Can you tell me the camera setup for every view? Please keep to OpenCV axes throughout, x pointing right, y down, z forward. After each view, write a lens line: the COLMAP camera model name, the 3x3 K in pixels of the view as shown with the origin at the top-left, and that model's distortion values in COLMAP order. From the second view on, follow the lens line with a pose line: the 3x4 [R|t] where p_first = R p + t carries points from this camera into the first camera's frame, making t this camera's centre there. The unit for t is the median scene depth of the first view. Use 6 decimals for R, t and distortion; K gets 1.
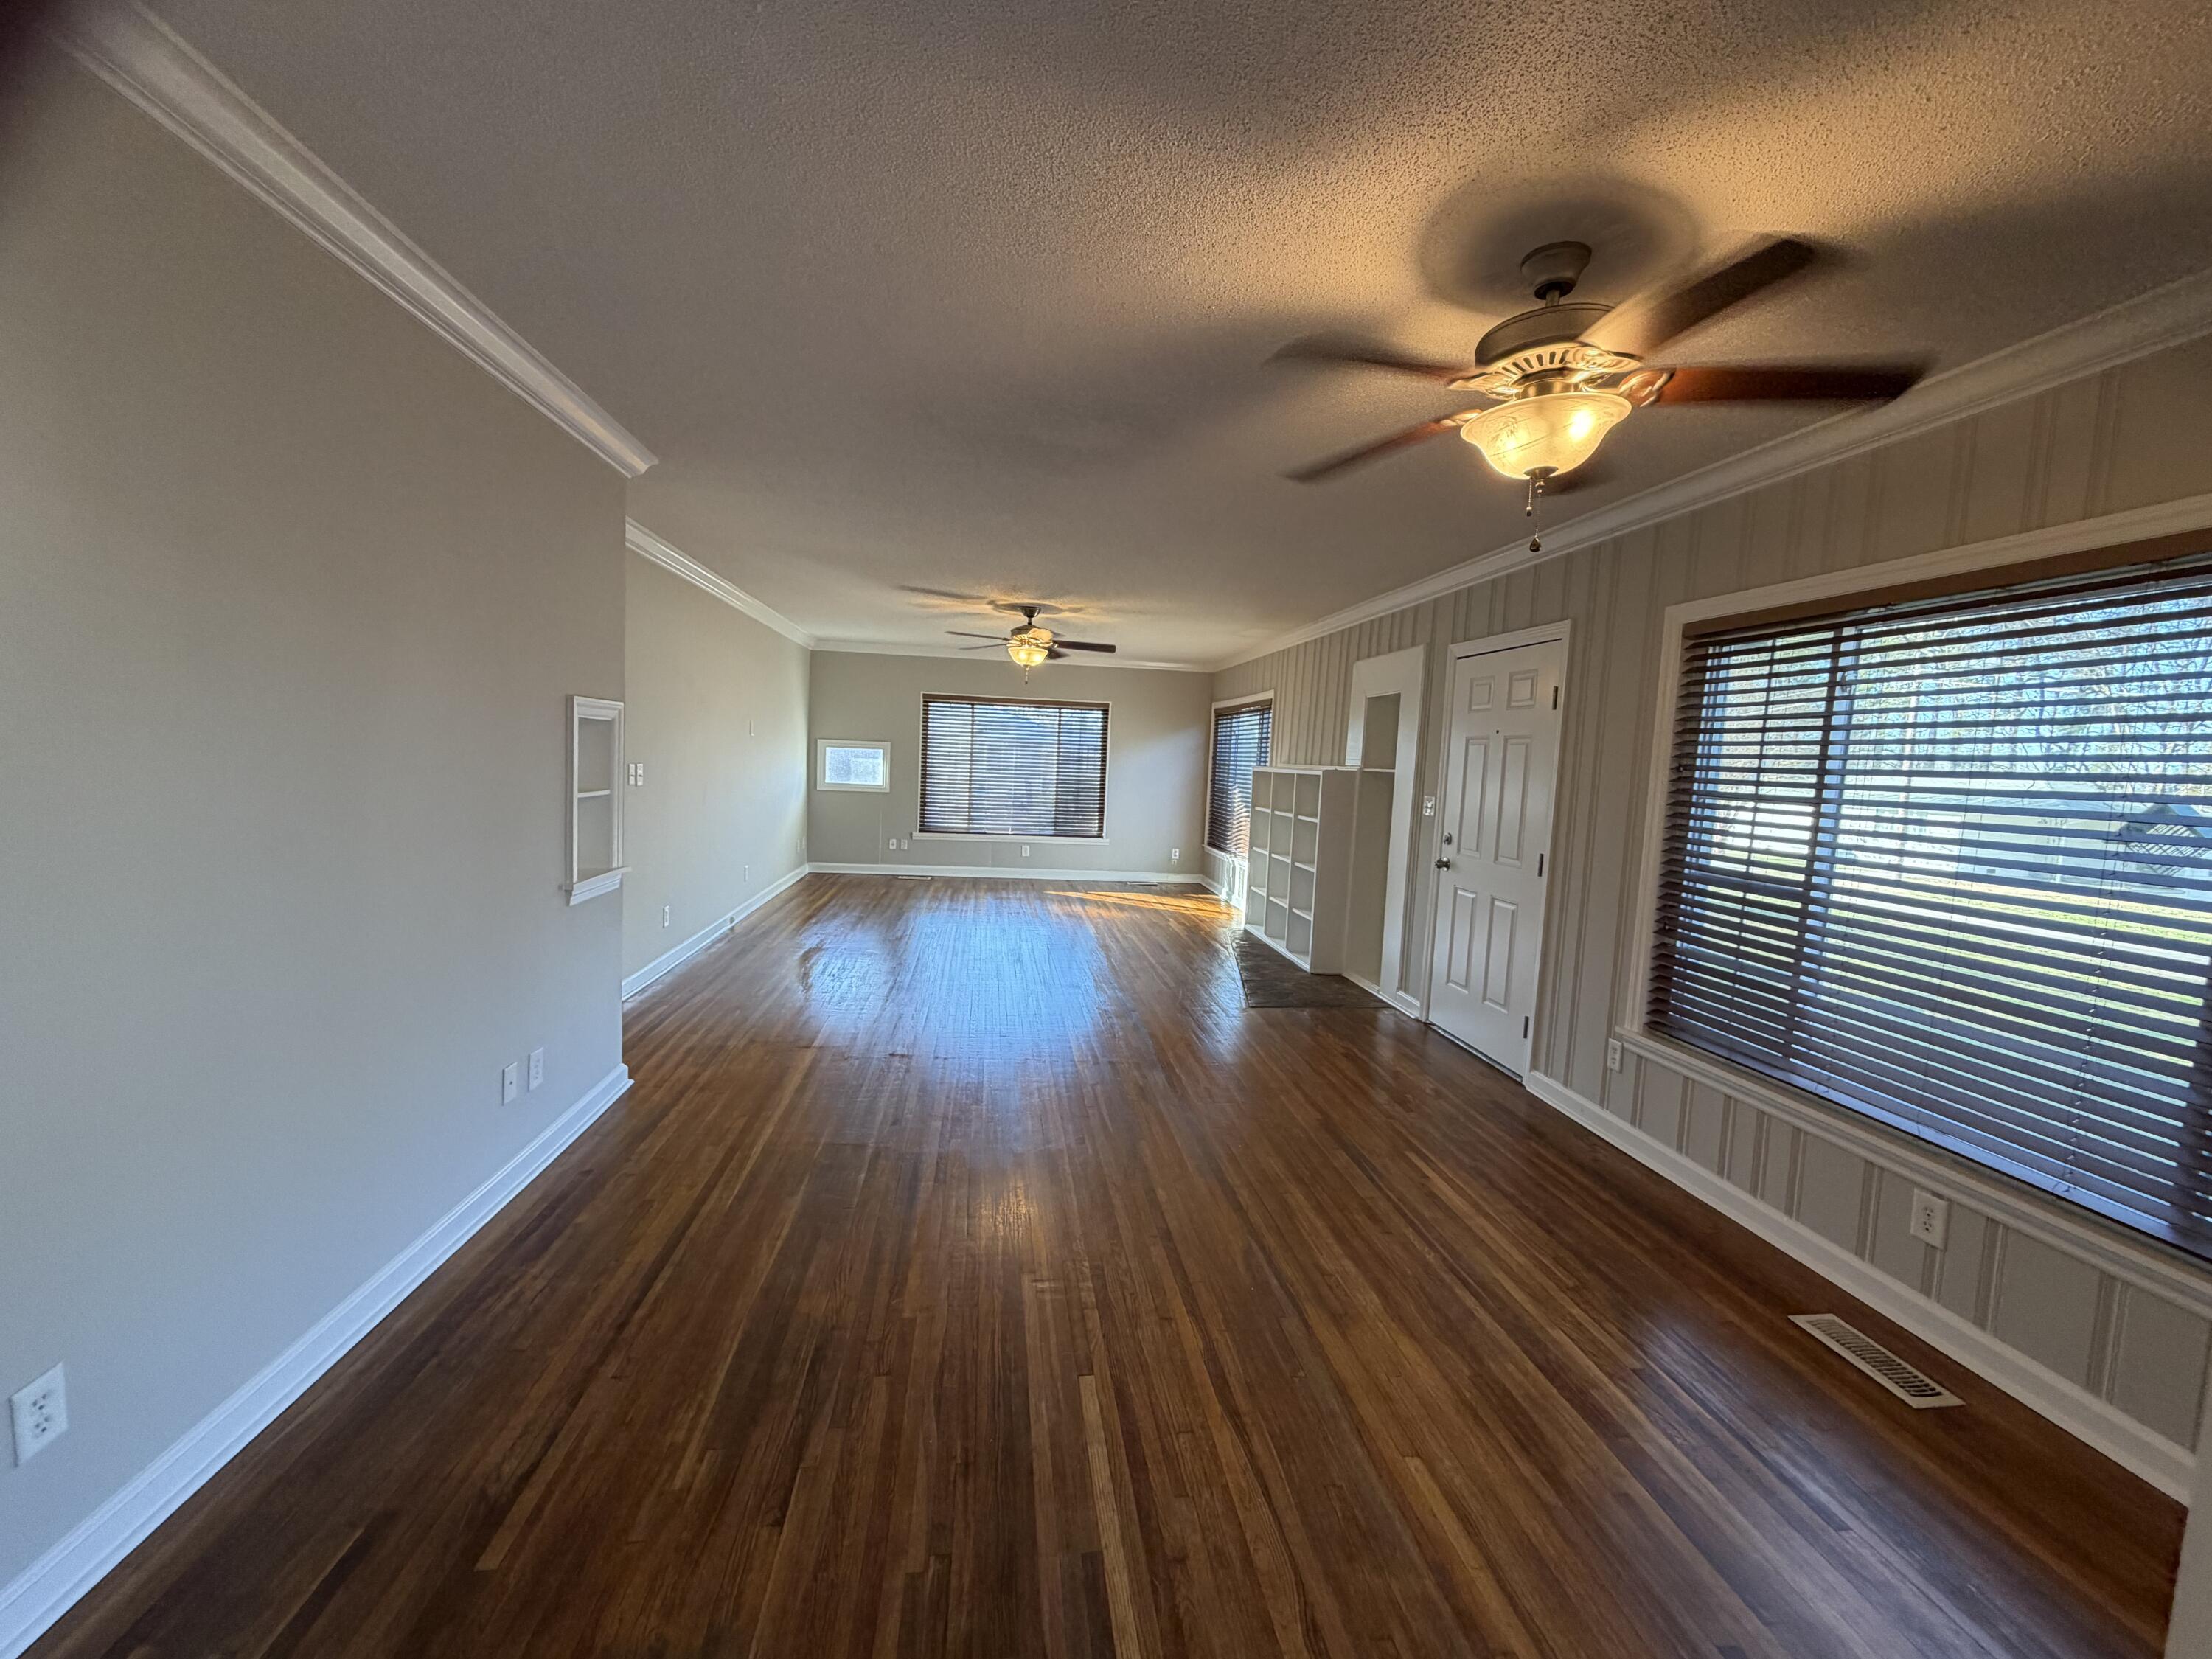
lens RADIAL K [[896.3, 0, 1106.0], [0, 896.3, 829.5], [0, 0, 1]] dist [-0.000827, -0.000371]
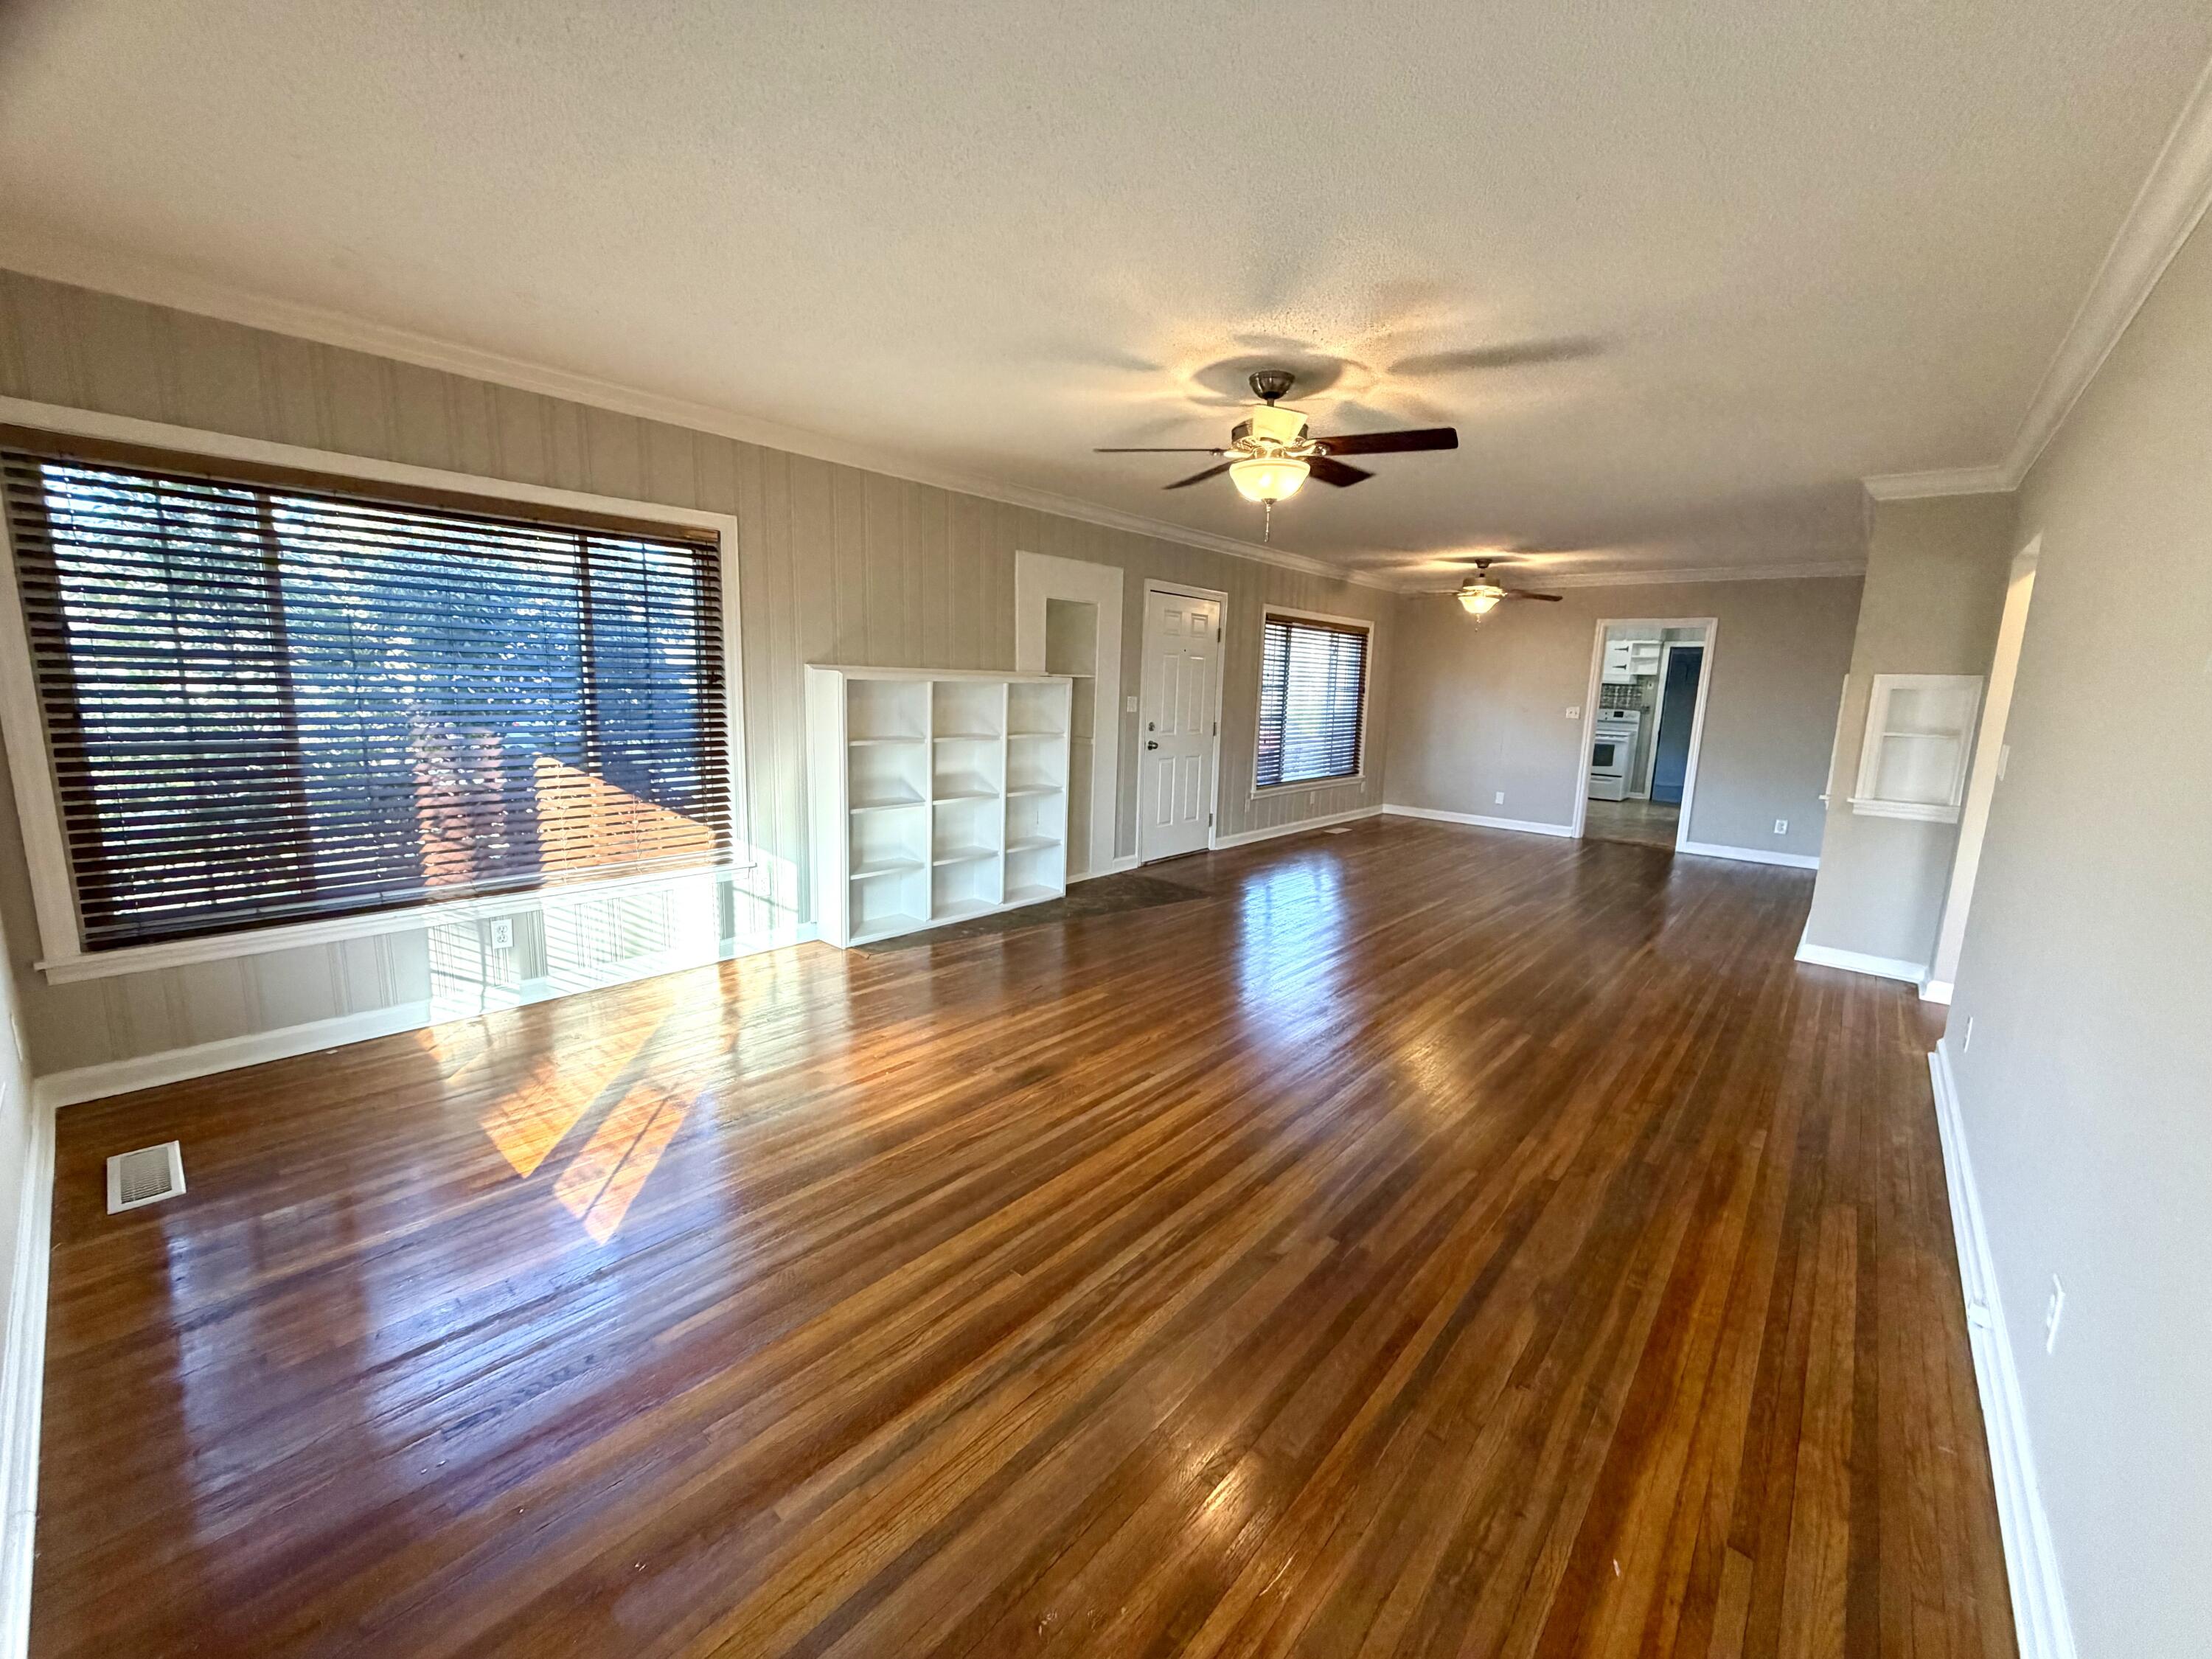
lens RADIAL K [[884.3, 0, 1099.6], [0, 884.3, 823.6], [0, 0, 1]] dist [-0.000131, -0.000097]
pose [[-0.659985, -0.188479, 0.727252, -0.802703], [-0.001836, 0.968421, 0.249315, -0.254767], [-0.751277, 0.163209, -0.639489, 2.718358]]
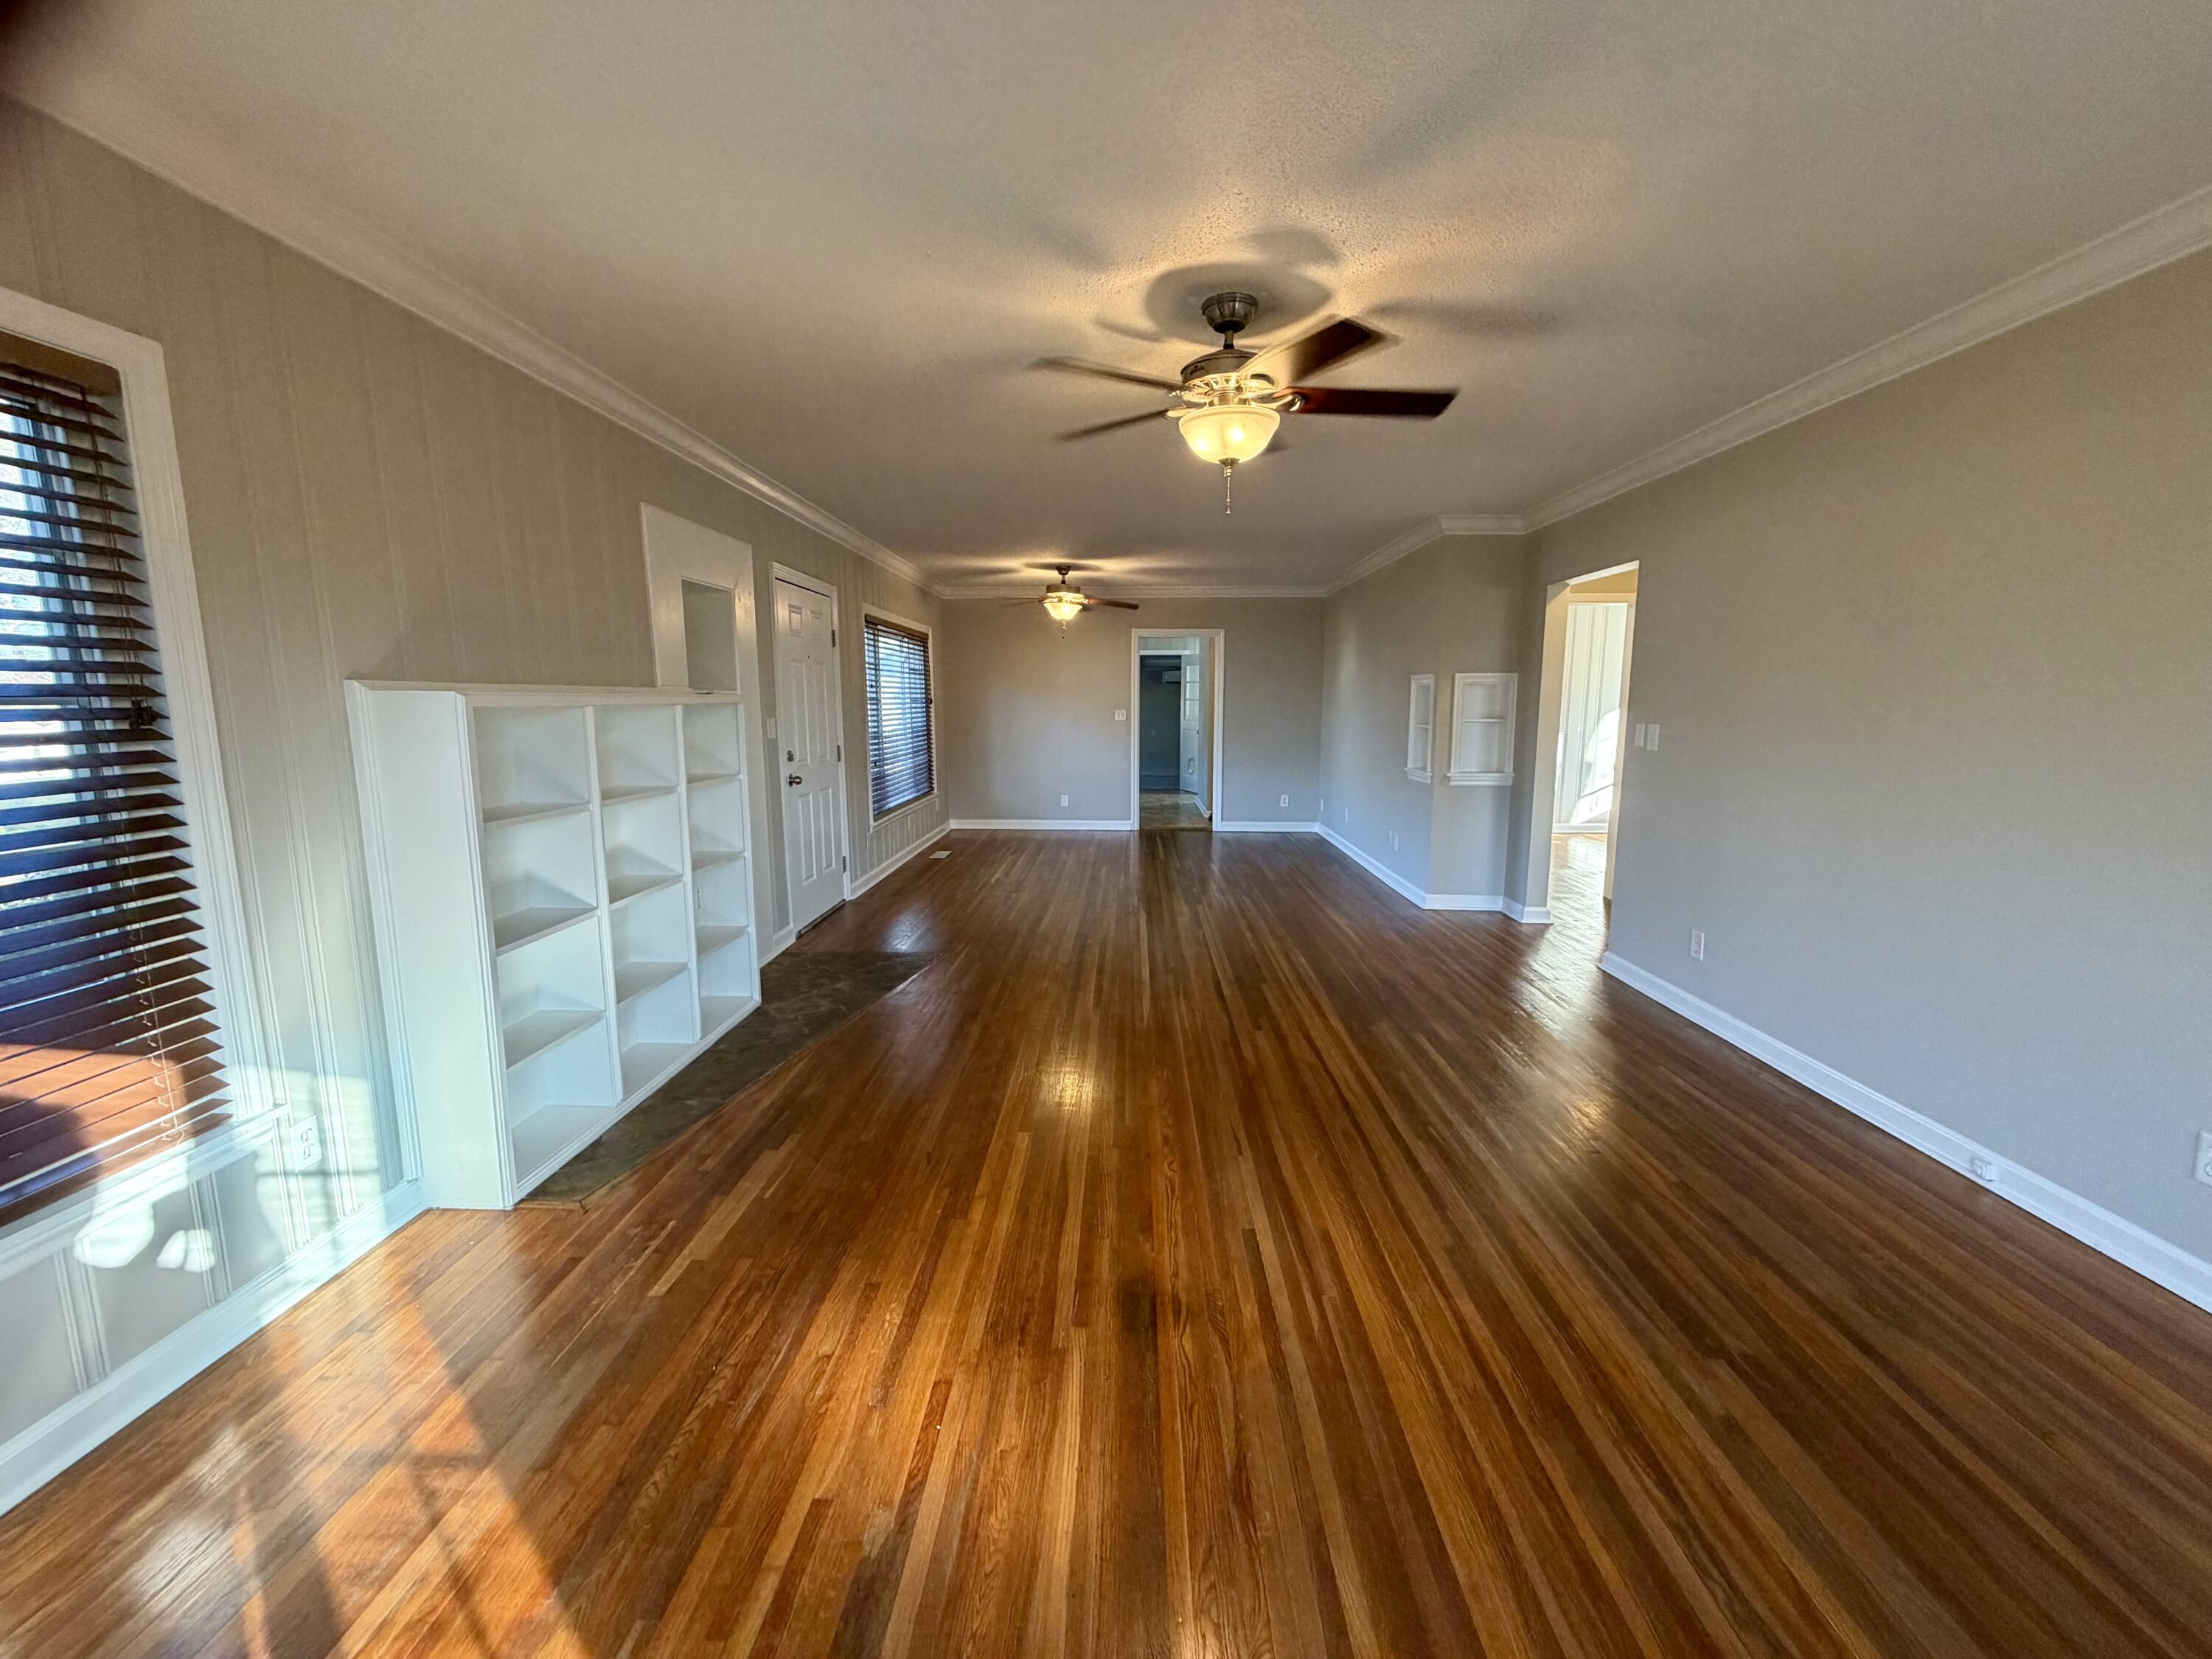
lens RADIAL K [[878.9, 0, 1100.0], [0, 878.9, 830.5], [0, 0, 1]] dist [0.000415, 0.000083]
pose [[-0.985701, -0.070492, 0.153048, -0.194591], [-0.033329, 0.971907, 0.232993, -0.219364], [-0.165173, 0.224561, -0.960359, 2.723297]]
